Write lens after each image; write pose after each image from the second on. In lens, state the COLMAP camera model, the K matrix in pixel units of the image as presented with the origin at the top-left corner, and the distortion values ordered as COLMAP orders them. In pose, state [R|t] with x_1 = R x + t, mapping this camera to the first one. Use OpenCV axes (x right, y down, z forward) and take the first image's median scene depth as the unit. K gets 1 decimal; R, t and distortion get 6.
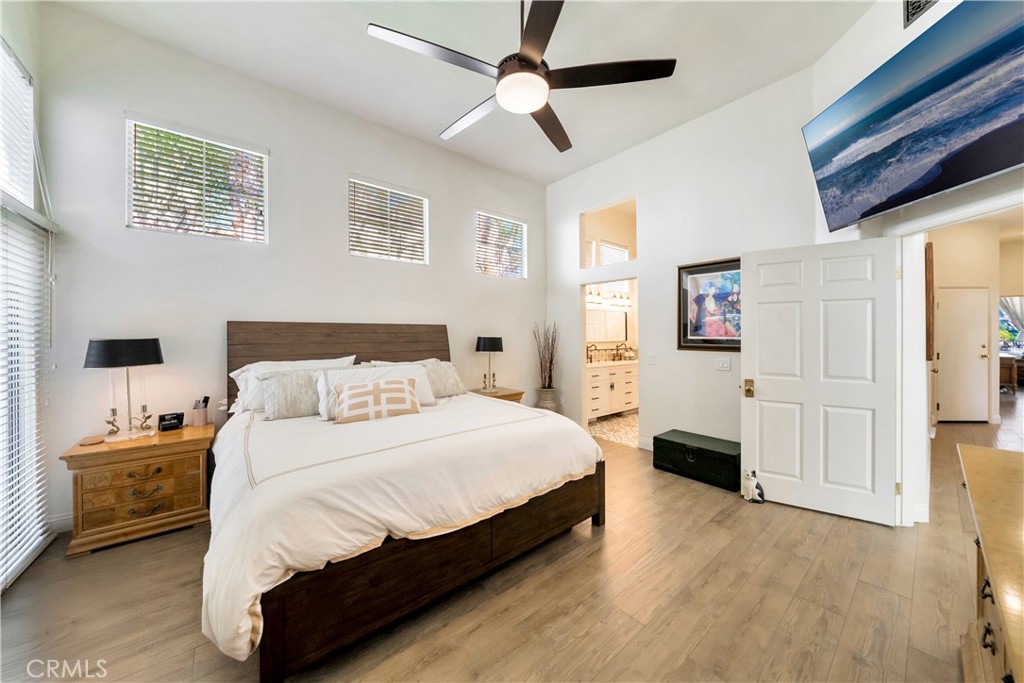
lens RADIAL K [[353.1, 0, 507.6], [0, 353.1, 332.3], [0, 0, 1]] dist [-0.011986, -0.000081]
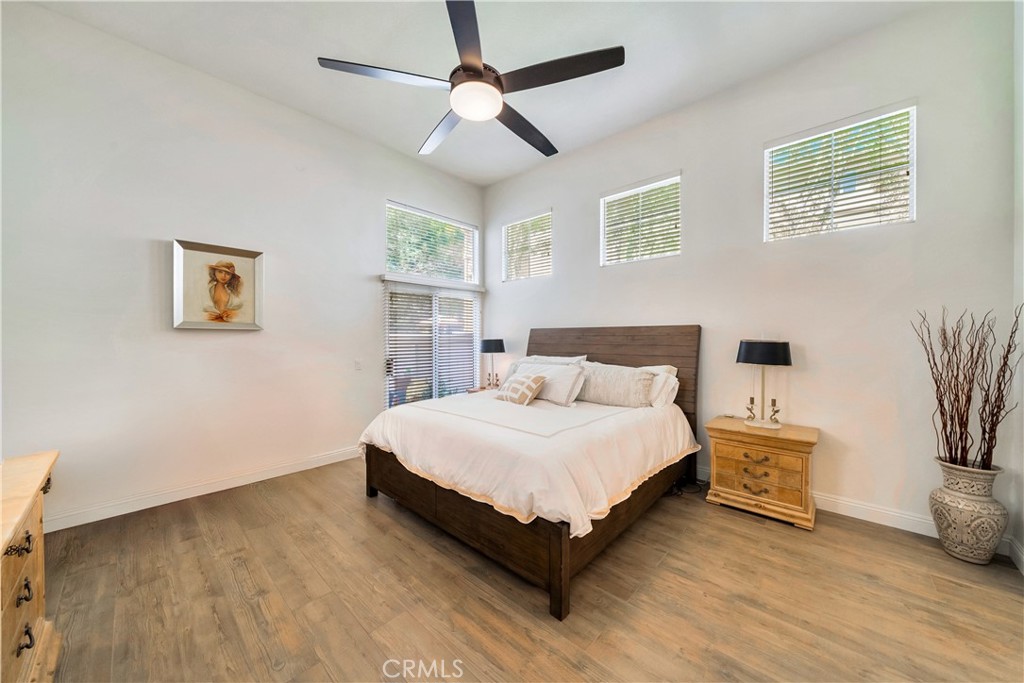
lens RADIAL K [[355.3, 0, 508.6], [0, 355.3, 334.8], [0, 0, 1]] dist [-0.002435, -0.000133]
pose [[0.134449, -0.009229, -0.990877, 0.687149], [0.004679, 0.999951, -0.008678, 0.007420], [0.990909, -0.003470, 0.134486, 0.601926]]
